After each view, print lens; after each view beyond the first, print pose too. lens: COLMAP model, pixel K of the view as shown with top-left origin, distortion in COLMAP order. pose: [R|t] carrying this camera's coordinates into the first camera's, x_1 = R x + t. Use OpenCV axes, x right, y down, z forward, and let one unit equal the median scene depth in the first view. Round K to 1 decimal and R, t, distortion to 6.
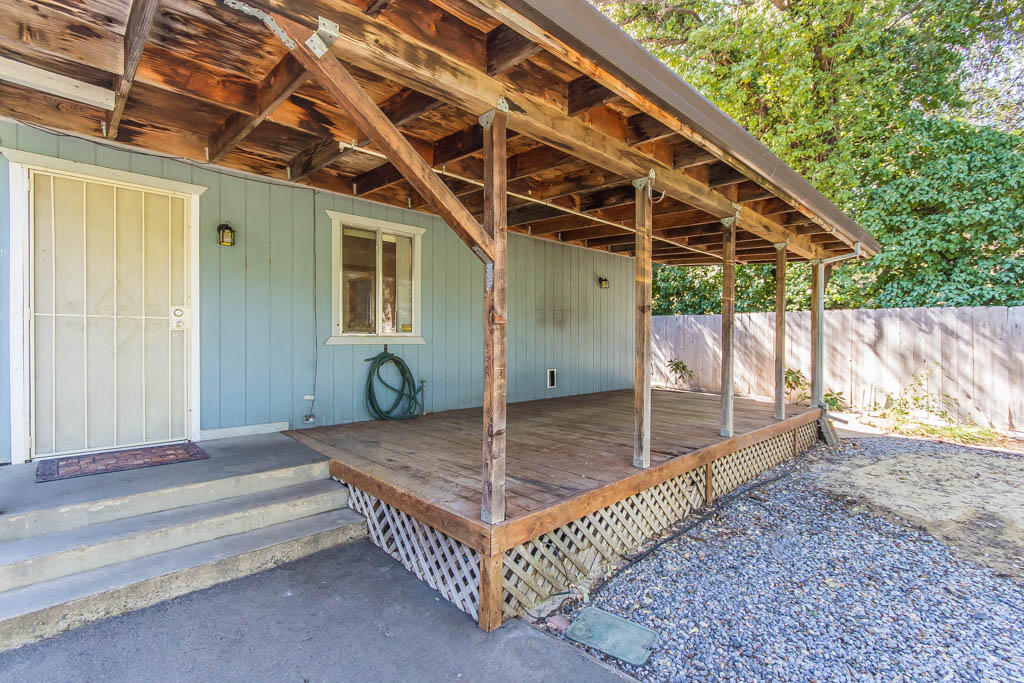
lens RADIAL K [[486.3, 0, 512.0], [0, 486.3, 341.5], [0, 0, 1]] dist [0.001562, -0.000429]
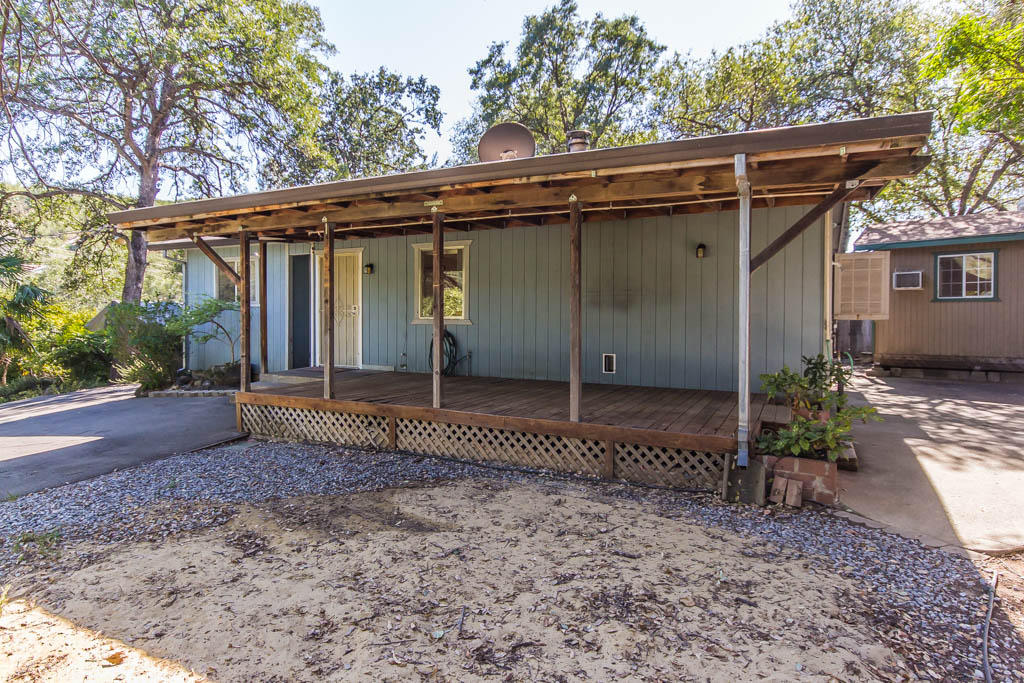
lens RADIAL K [[571.9, 0, 512.0], [0, 571.9, 341.5], [0, 0, 1]] dist [-0.002282, -0.000529]
pose [[0.308553, 0.044968, -0.950144, 1.930455], [-0.002113, 0.998912, 0.046590, -0.033742], [0.951205, -0.012368, 0.308312, 0.861011]]
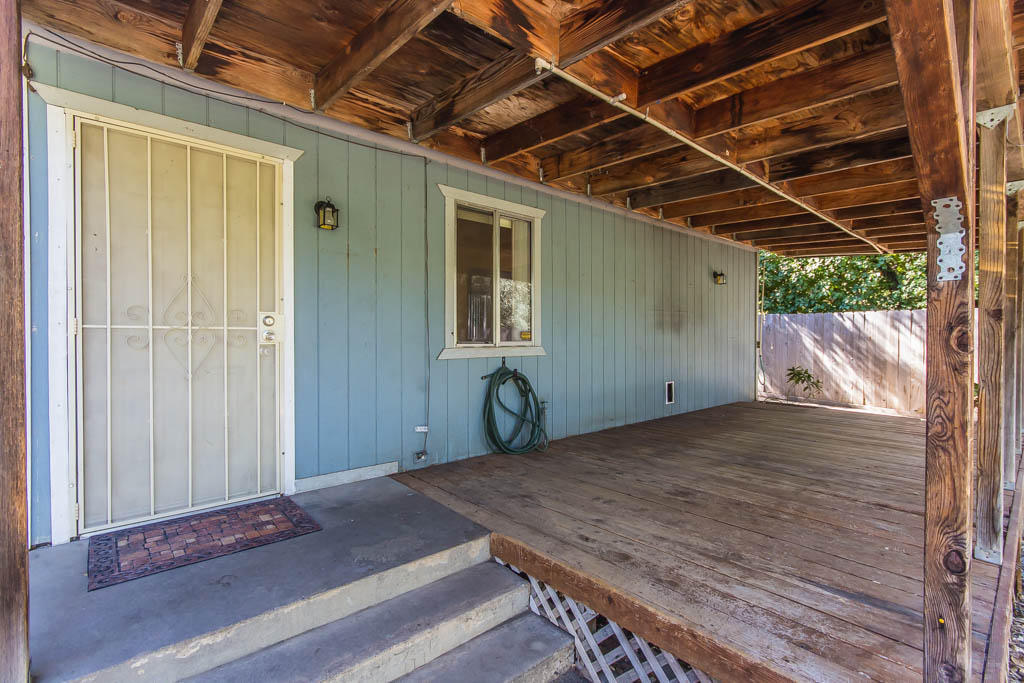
lens RADIAL K [[485.7, 0, 505.7], [0, 485.7, 339.8], [0, 0, 1]] dist [0.000034, 0.000528]
pose [[0.998973, -0.002883, -0.045207, -0.289110], [0.002953, 0.999995, 0.001485, -0.030052], [0.045203, -0.001617, 0.998977, 0.279268]]
